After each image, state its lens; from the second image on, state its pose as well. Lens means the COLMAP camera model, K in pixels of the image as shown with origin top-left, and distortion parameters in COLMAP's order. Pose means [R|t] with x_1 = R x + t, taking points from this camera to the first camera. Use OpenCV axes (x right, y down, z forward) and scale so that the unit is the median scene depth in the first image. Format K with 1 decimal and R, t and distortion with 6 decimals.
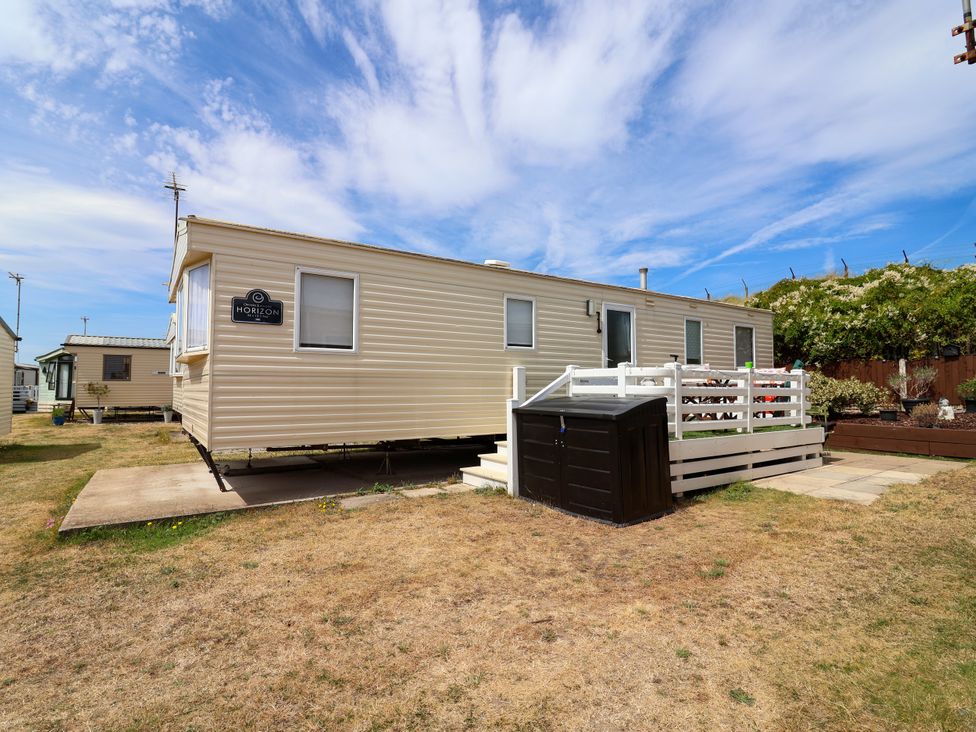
lens RADIAL K [[512.2, 0, 484.2], [0, 512.2, 375.1], [0, 0, 1]] dist [0.026182, -0.042145]
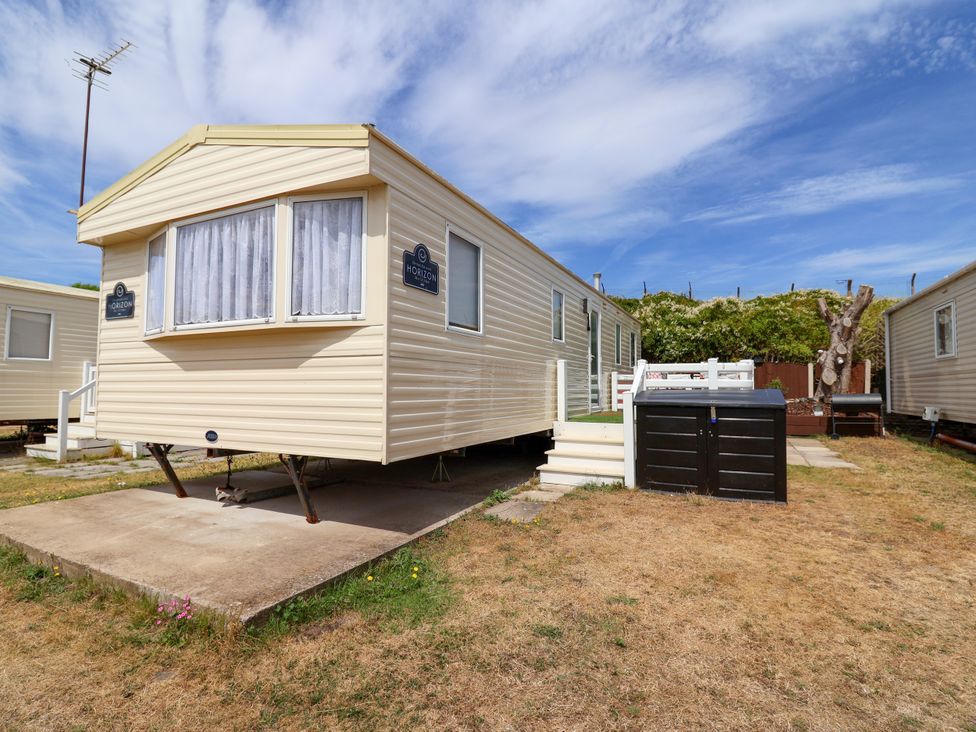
lens RADIAL K [[510.9, 0, 480.7], [0, 510.9, 360.6], [0, 0, 1]] dist [0.003041, -0.015520]
pose [[0.866763, 0.030907, 0.497762, -0.425263], [-0.016087, 0.999291, -0.034036, 0.016041], [-0.498461, 0.021493, 0.866646, 0.178060]]
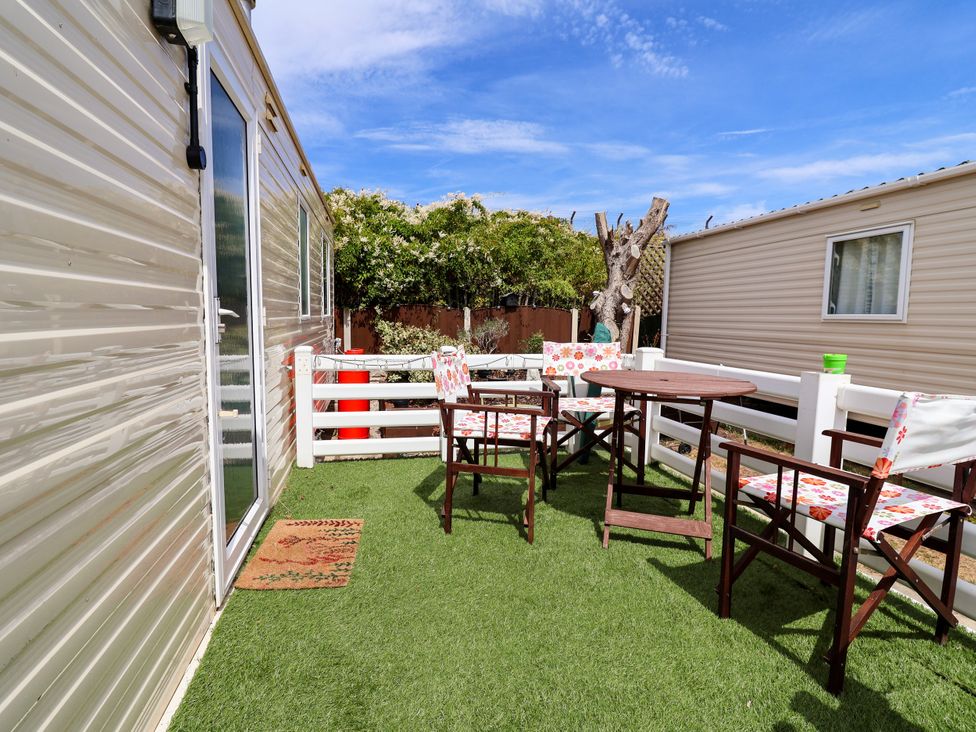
lens RADIAL K [[510.9, 0, 480.7], [0, 510.9, 360.6], [0, 0, 1]] dist [0.003041, -0.015520]
pose [[0.410157, -0.075121, 0.908916, 0.088174], [-0.035810, 0.994507, 0.098355, -0.029285], [-0.911311, -0.072890, 0.405214, 0.692175]]
